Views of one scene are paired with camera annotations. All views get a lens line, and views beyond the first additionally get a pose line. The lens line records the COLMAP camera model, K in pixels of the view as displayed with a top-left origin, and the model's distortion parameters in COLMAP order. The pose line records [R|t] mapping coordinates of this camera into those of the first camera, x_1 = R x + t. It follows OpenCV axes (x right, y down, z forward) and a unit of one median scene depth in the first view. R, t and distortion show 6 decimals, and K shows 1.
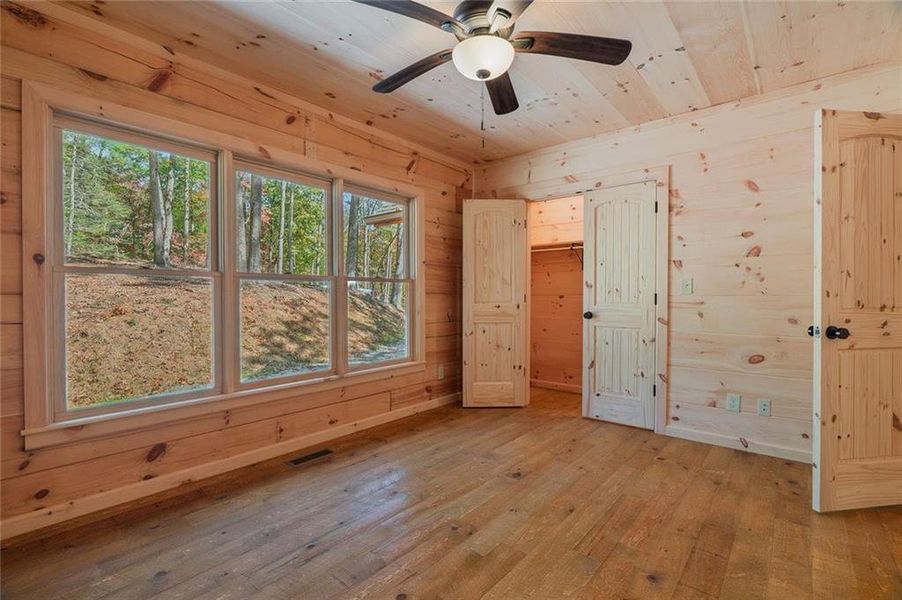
lens RADIAL K [[412.3, 0, 452.1], [0, 412.3, 298.9], [0, 0, 1]] dist [-0.011818, 0.000253]
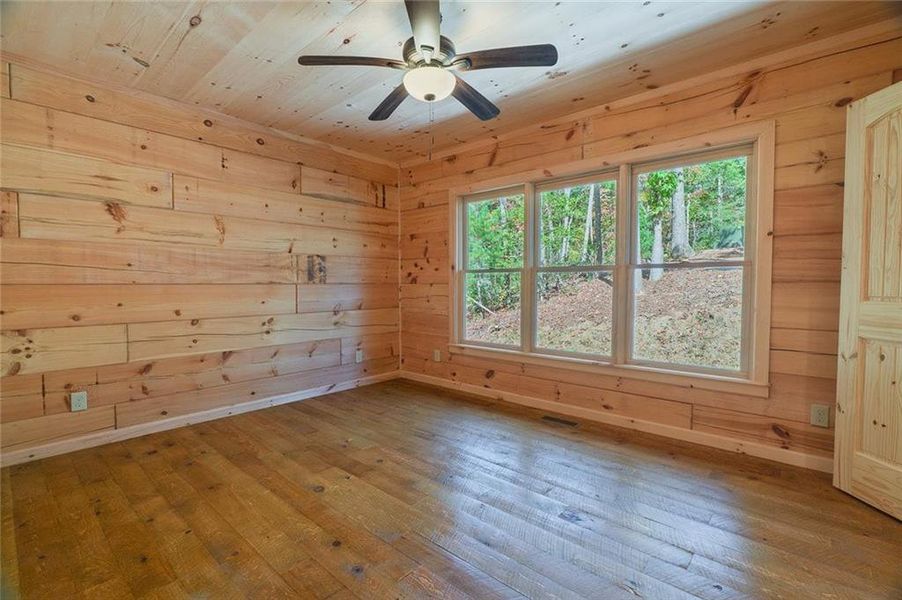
lens RADIAL K [[412.3, 0, 452.1], [0, 412.3, 299.9], [0, 0, 1]] dist [-0.011818, 0.000253]
pose [[-0.030054, 0.036455, -0.998883, 0.824522], [-0.008941, 0.999285, 0.036738, -0.003678], [0.999508, 0.010035, -0.029707, 0.713145]]
